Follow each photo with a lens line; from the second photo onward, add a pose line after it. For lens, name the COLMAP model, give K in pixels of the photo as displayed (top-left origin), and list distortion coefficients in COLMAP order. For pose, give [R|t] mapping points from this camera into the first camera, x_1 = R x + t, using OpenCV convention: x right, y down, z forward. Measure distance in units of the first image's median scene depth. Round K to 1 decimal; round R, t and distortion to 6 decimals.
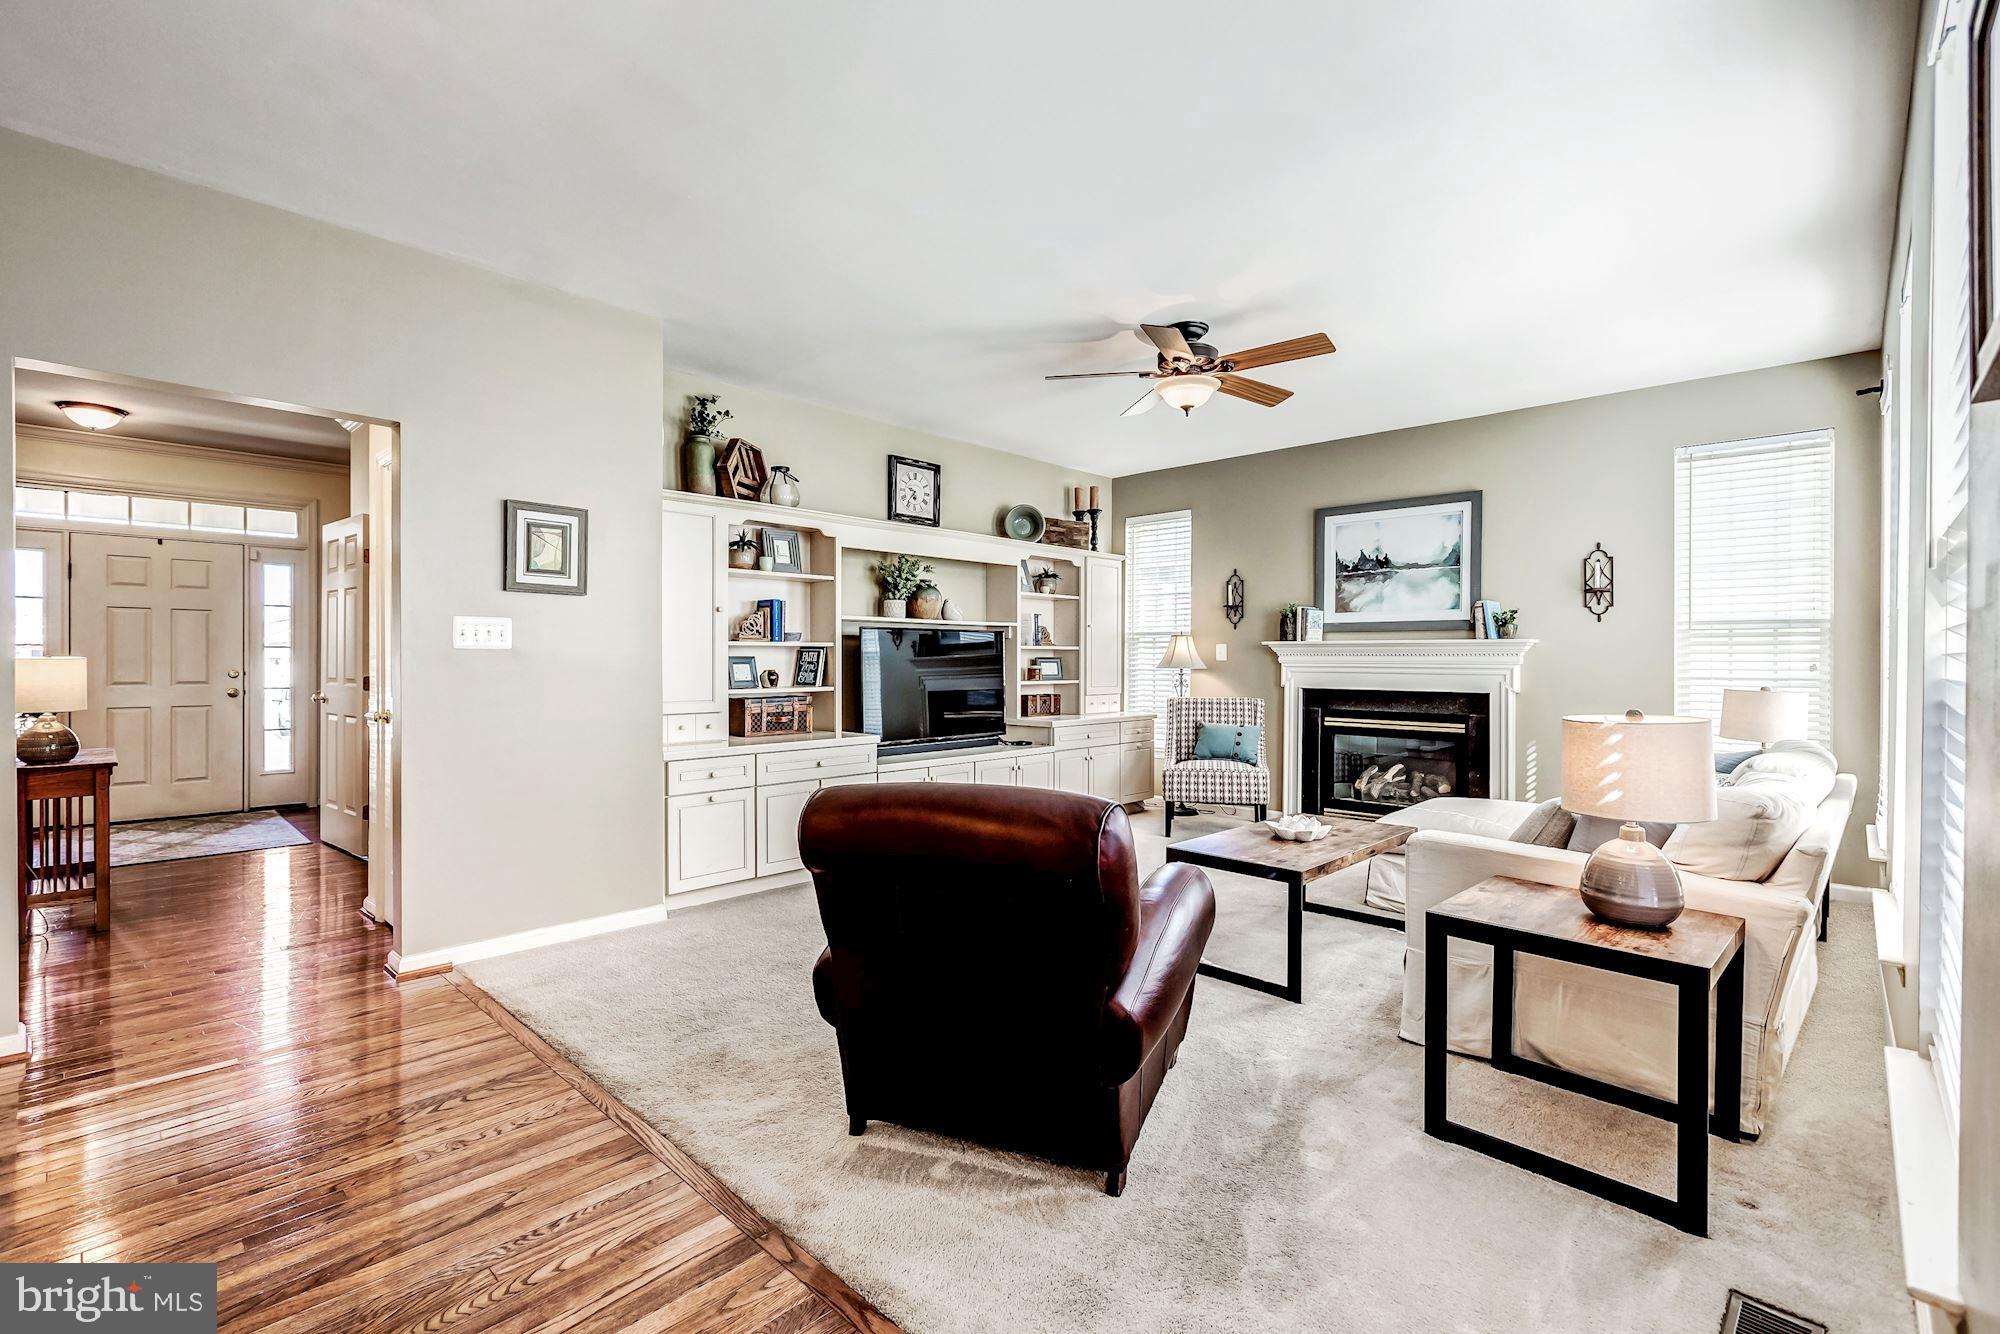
lens RADIAL K [[891.9, 0, 1002.6], [0, 891.9, 660.6], [0, 0, 1]] dist [0.001428, 0.000120]
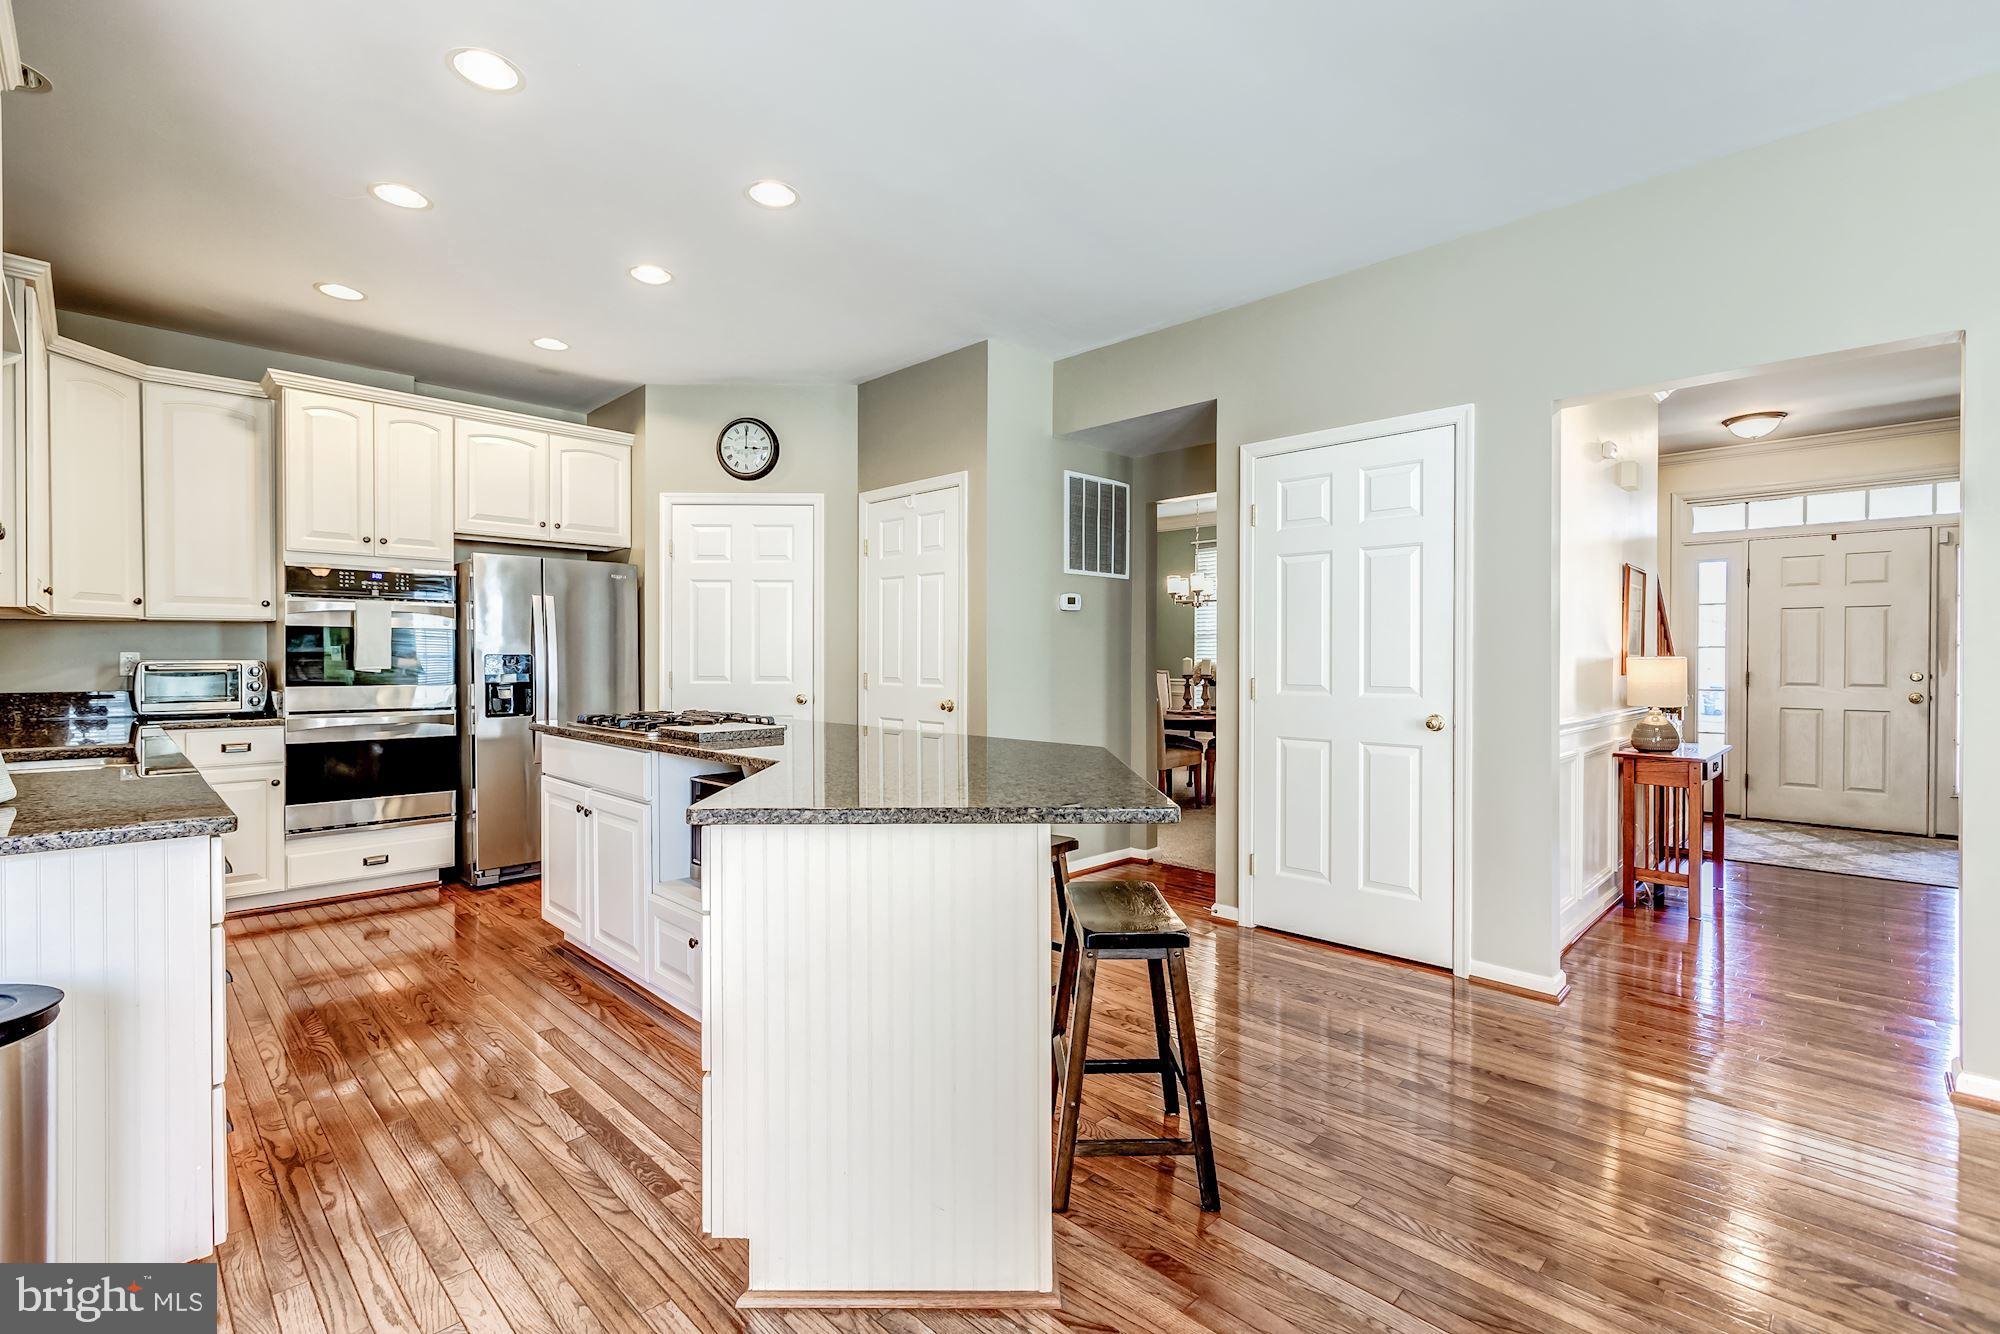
lens RADIAL K [[891.9, 0, 994.9], [0, 891.9, 663.9], [0, 0, 1]] dist [0.001428, 0.000120]
pose [[-0.020464, 0.004609, -0.999780, 0.035240], [-0.003069, 0.999984, 0.004673, 0.001158], [0.999786, 0.003164, -0.020449, 0.126002]]
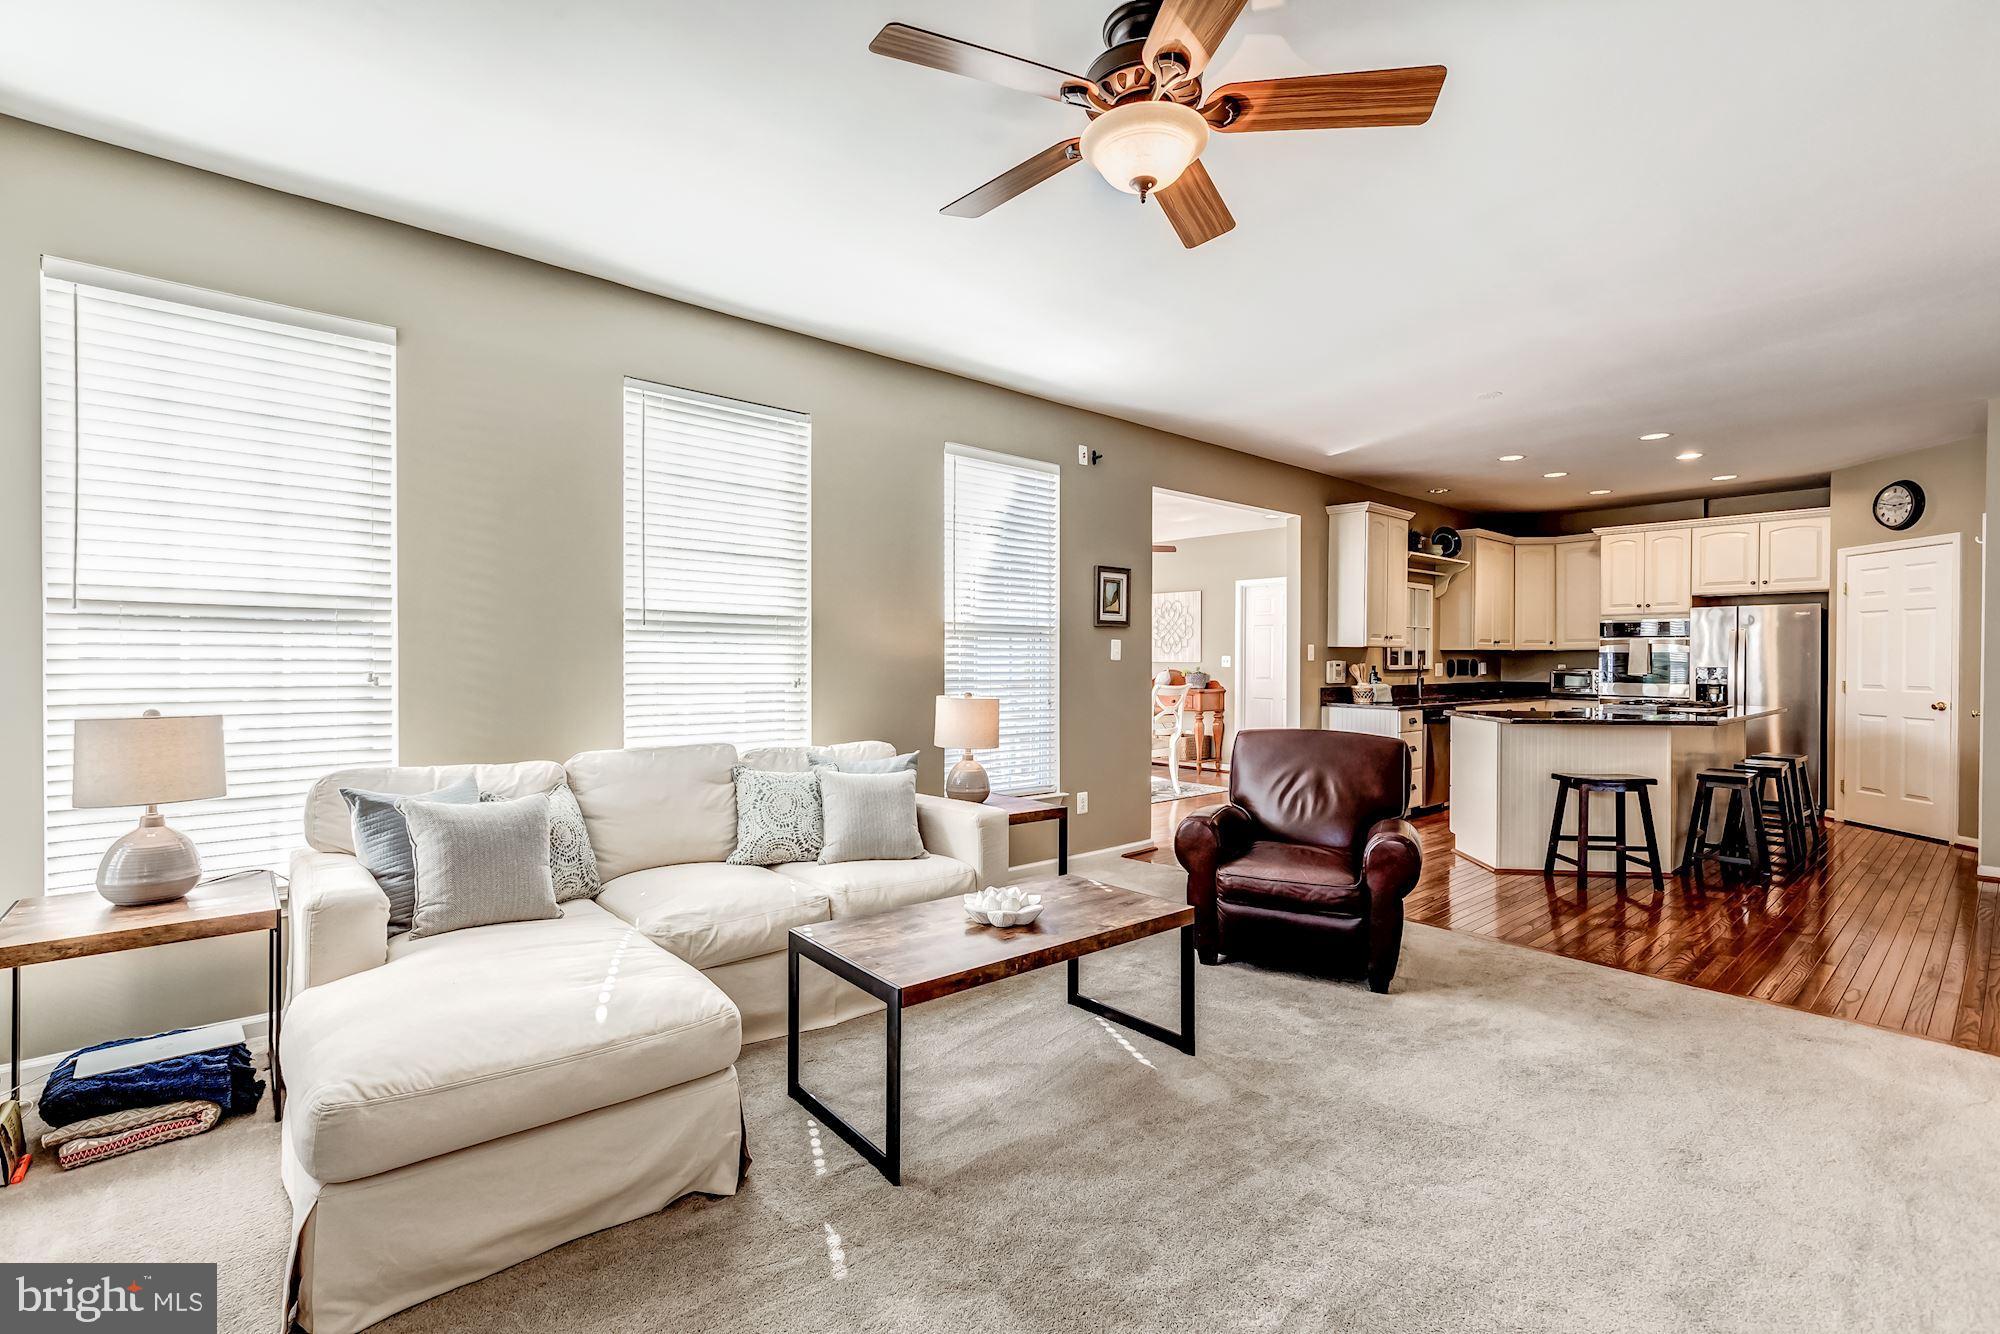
lens RADIAL K [[891.9, 0, 996.2], [0, 891.9, 665.1], [0, 0, 1]] dist [0.001428, 0.000120]
pose [[-0.994940, -0.008807, 0.100086, 0.158967], [-0.008079, 0.999938, 0.007676, -0.006239], [-0.100148, 0.006829, -0.994949, 1.031532]]
